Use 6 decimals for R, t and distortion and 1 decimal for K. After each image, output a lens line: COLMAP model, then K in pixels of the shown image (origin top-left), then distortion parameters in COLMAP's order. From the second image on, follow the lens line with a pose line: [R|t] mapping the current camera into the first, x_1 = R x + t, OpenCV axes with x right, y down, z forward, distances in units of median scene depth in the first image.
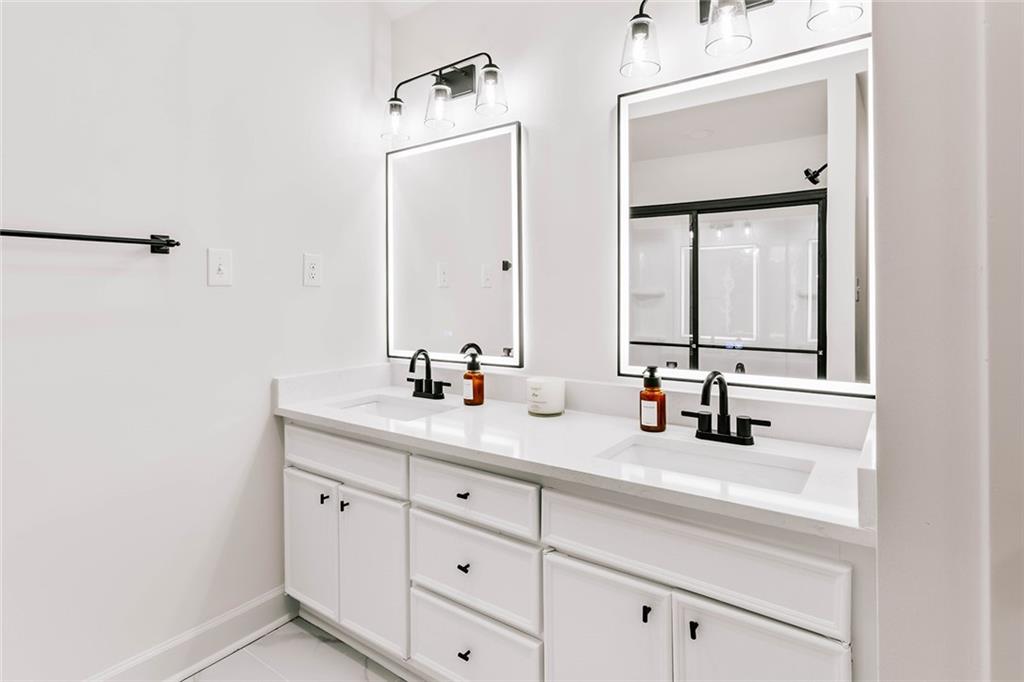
lens RADIAL K [[537.3, 0, 512.0], [0, 537.3, 341.0], [0, 0, 1]] dist [-0.024358, 0.000641]
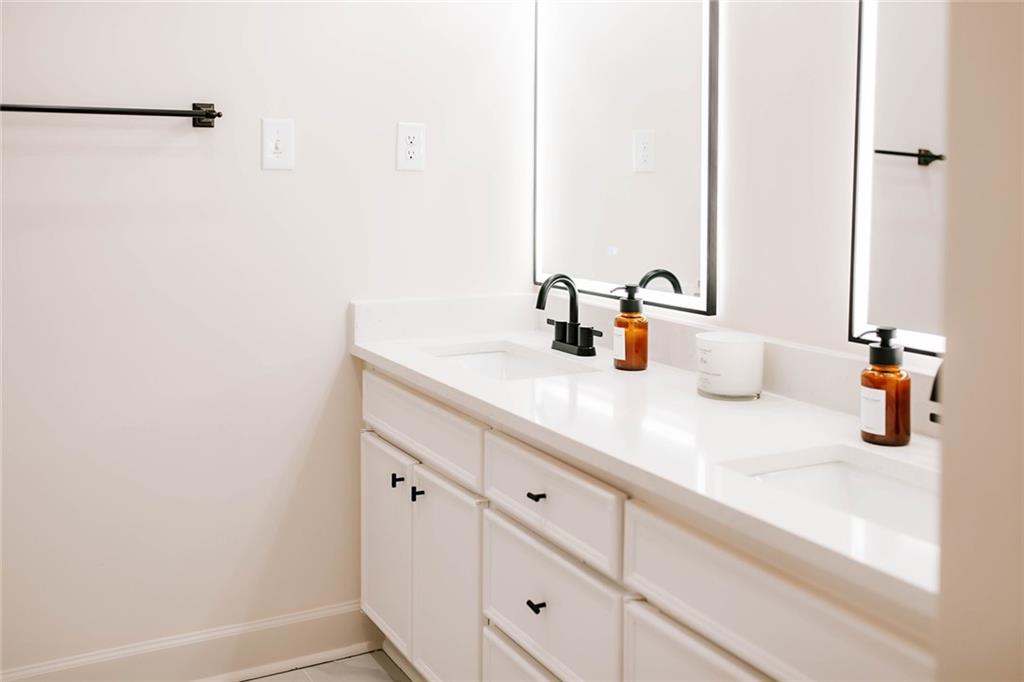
lens RADIAL K [[1078.3, 0, 512.0], [0, 1078.3, 341.0], [0, 0, 1]] dist [-0.009296, -0.008245]
pose [[0.876438, 0.086050, -0.473763, 0.406749], [-0.050967, 0.994954, 0.086428, -0.012654], [0.478810, -0.051603, 0.876401, -0.136749]]
